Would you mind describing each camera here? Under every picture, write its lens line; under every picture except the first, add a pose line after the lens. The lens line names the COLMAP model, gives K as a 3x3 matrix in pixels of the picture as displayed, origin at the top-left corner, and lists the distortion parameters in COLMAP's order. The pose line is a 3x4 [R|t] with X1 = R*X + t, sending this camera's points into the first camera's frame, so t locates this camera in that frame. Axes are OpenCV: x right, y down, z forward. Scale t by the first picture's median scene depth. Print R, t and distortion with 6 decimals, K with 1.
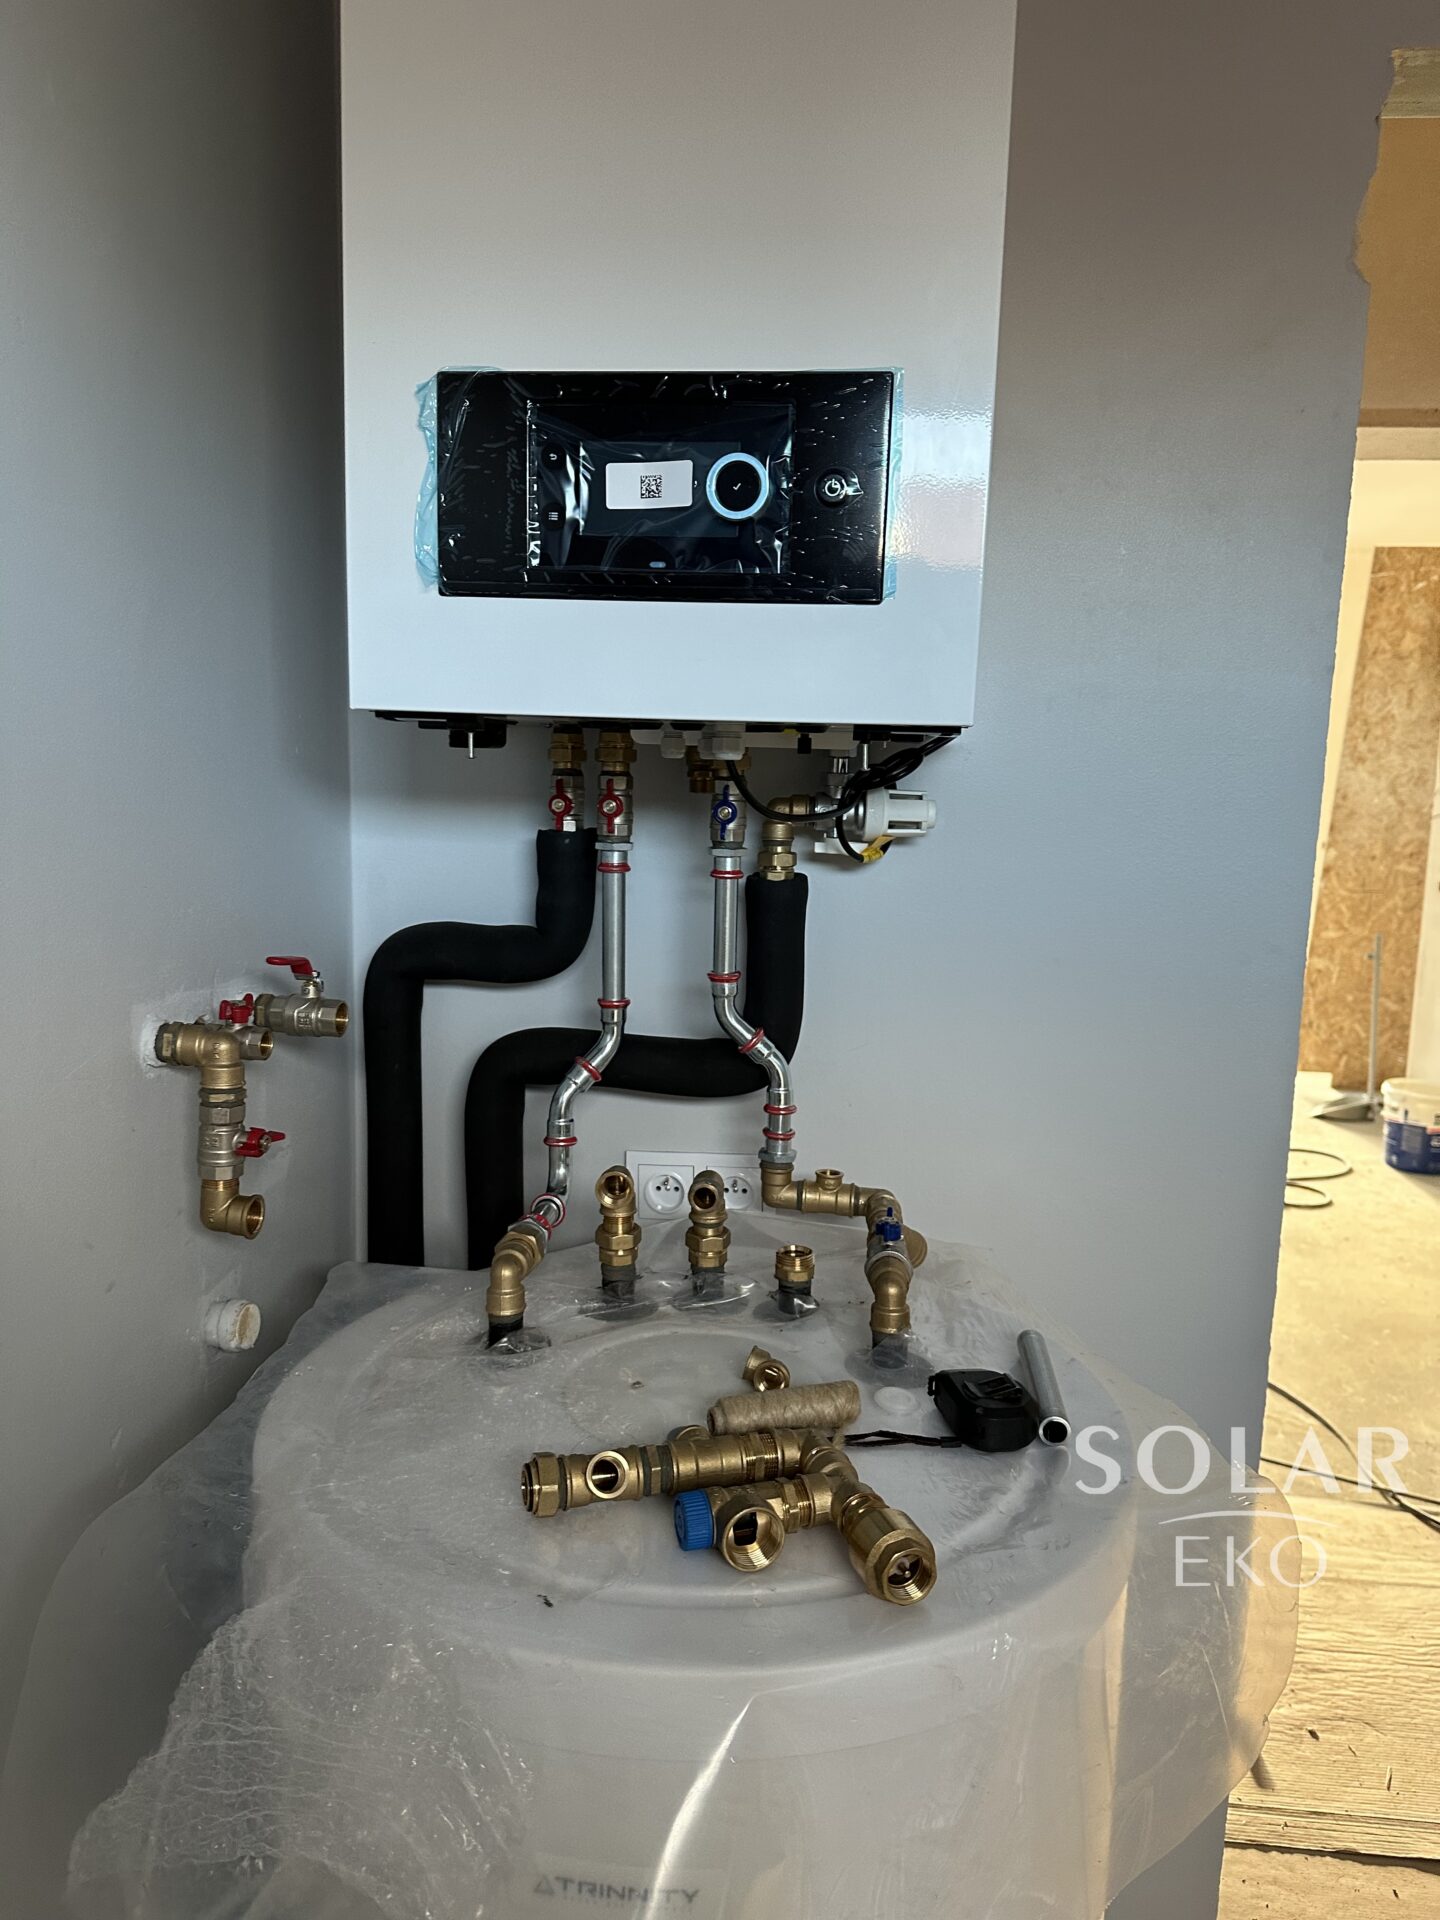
lens RADIAL K [[1365.8, 0, 718.1], [0, 1365.8, 975.2], [0, 0, 1]] dist [0.045294, -0.055385]
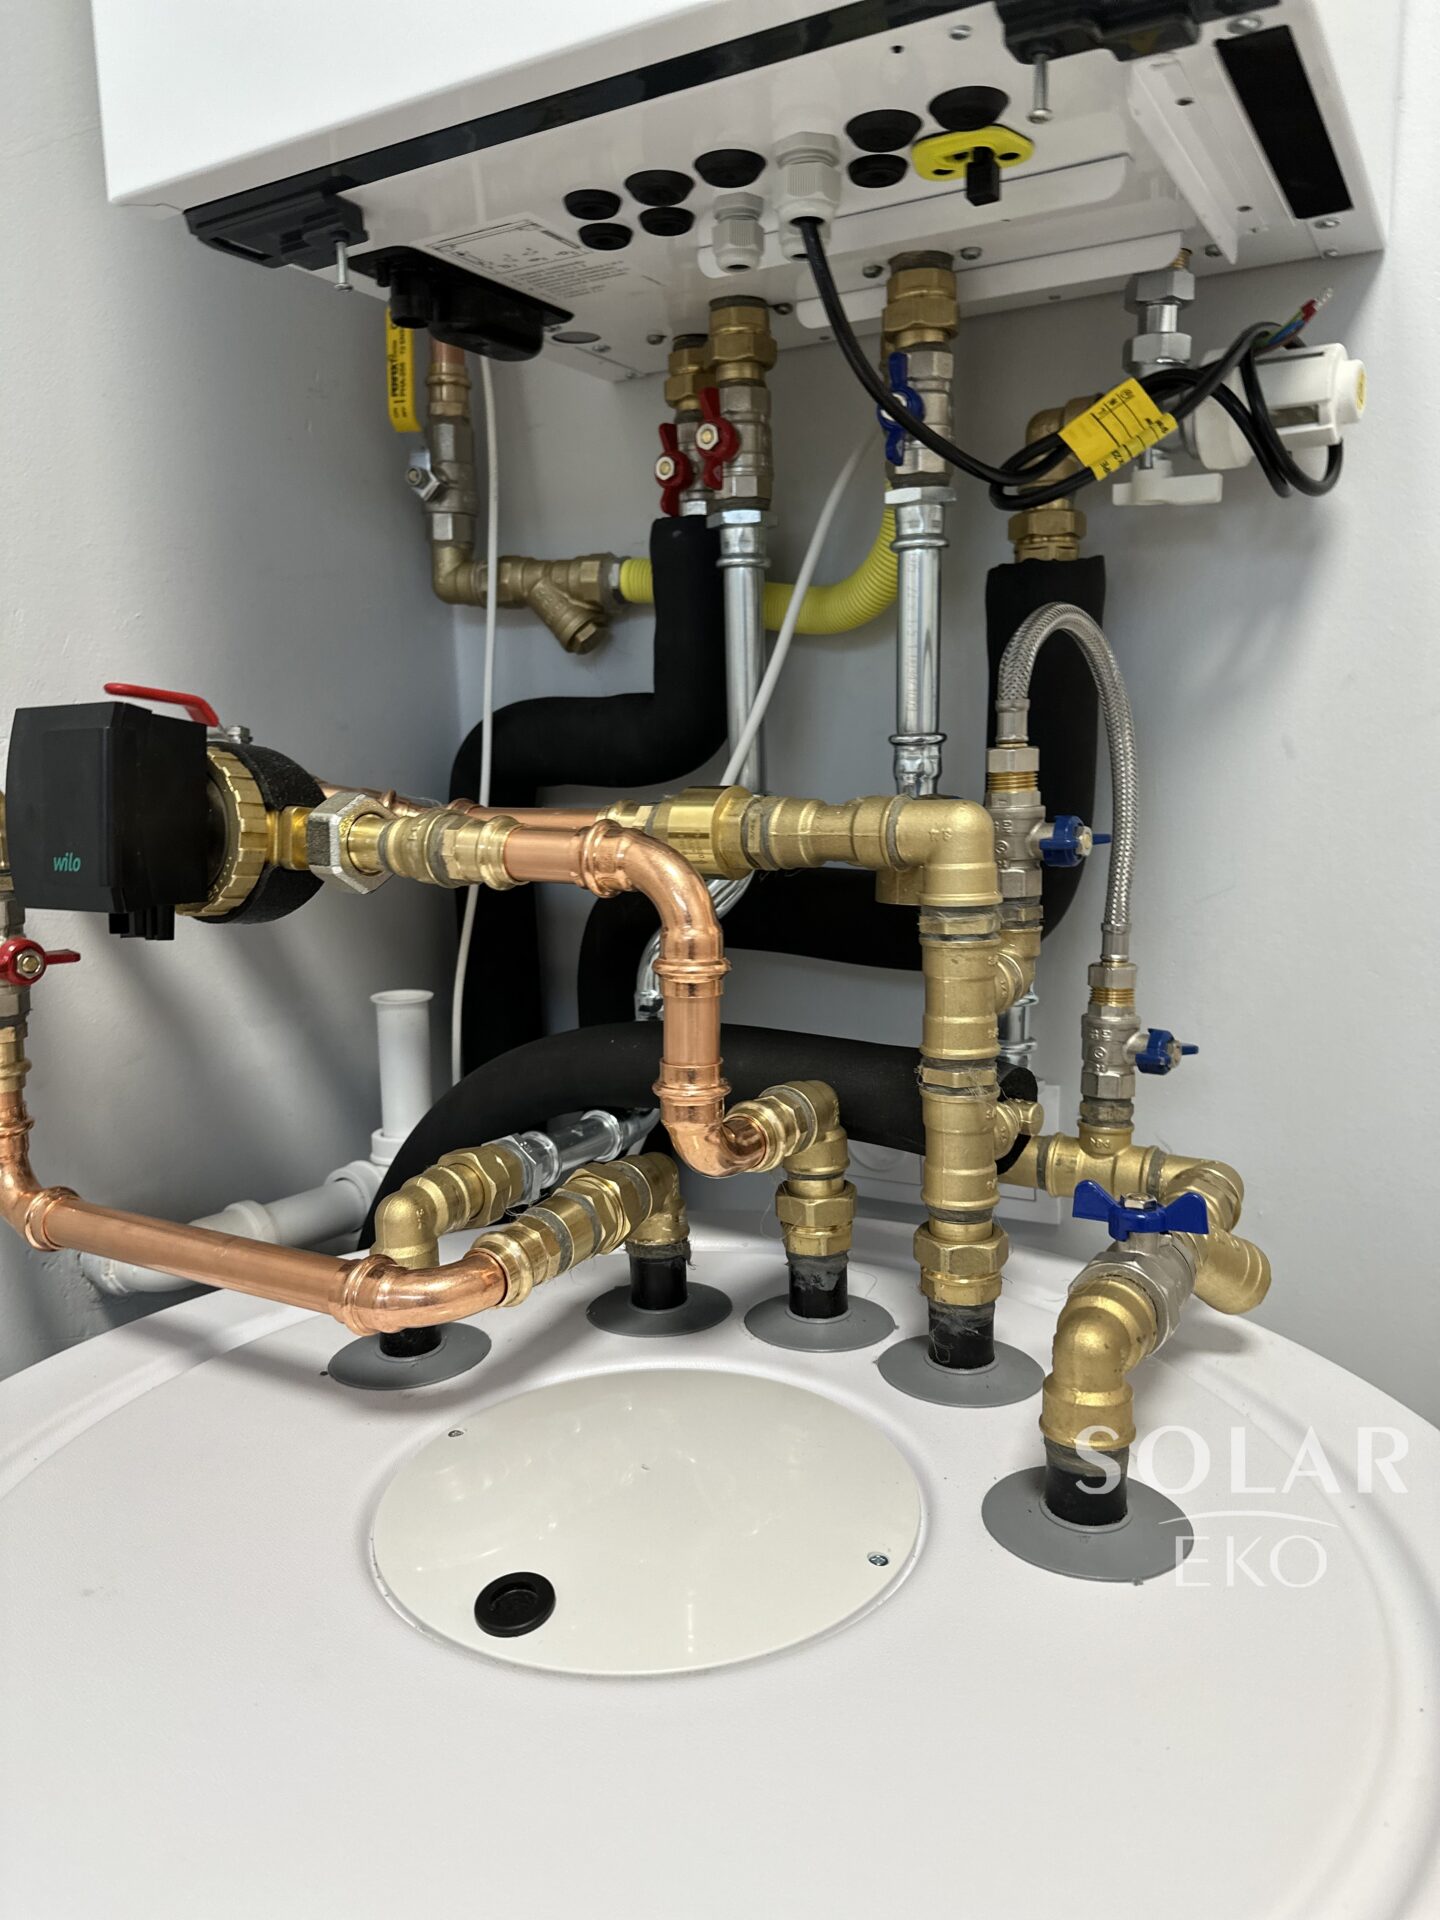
lens RADIAL K [[1349.5, 0, 710.7], [0, 1349.5, 978.9], [0, 0, 1]] dist [0.138164, -0.258493]
pose [[0.905711, 0.031450, -0.422727, 0.180147], [-0.024534, 0.999461, 0.021792, 0.096340], [0.423185, -0.009366, 0.905995, 0.499983]]
